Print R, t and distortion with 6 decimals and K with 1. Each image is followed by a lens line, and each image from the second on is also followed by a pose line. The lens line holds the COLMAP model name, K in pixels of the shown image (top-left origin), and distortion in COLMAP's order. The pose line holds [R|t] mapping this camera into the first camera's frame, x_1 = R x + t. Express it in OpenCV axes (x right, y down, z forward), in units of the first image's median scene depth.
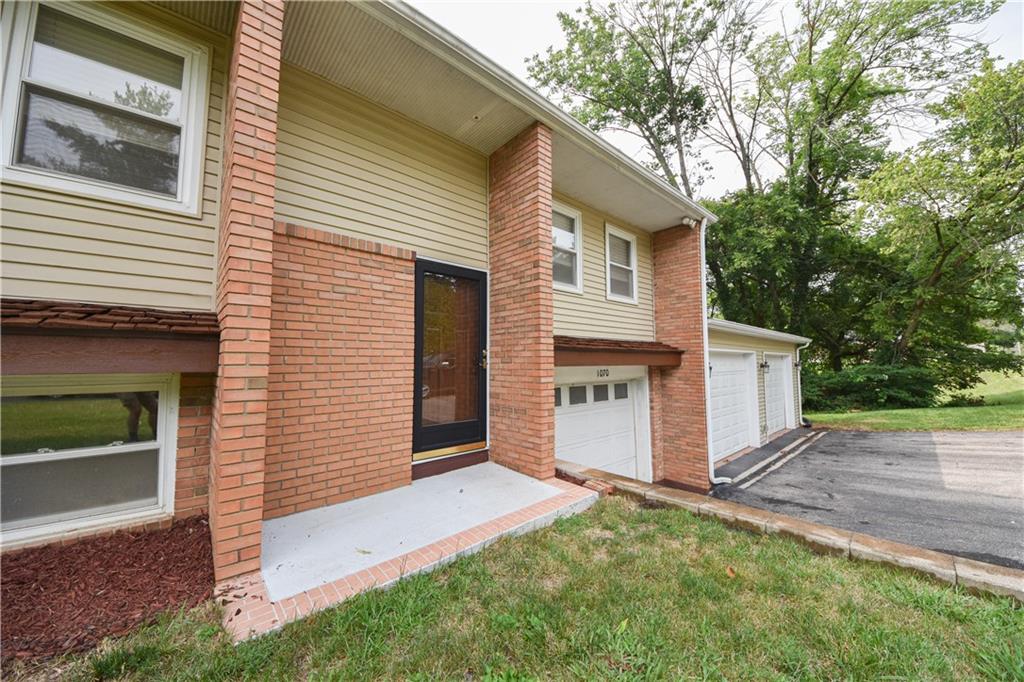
lens RADIAL K [[359.4, 0, 515.7], [0, 359.4, 339.0], [0, 0, 1]] dist [0.017268, -0.013646]
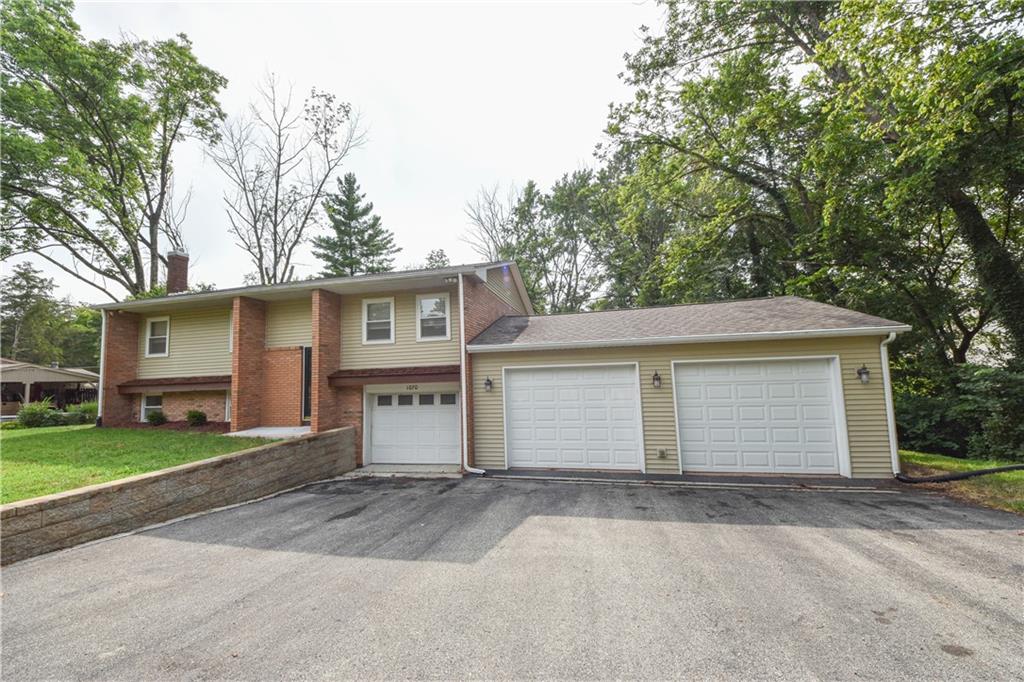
lens RADIAL K [[362.0, 0, 511.3], [0, 362.0, 341.2], [0, 0, 1]] dist [0.013123, -0.014068]
pose [[0.621385, -0.073950, -0.780008, 1.715488], [0.087012, 0.995891, -0.025100, -0.029159], [0.778659, -0.052273, 0.625266, 0.345657]]
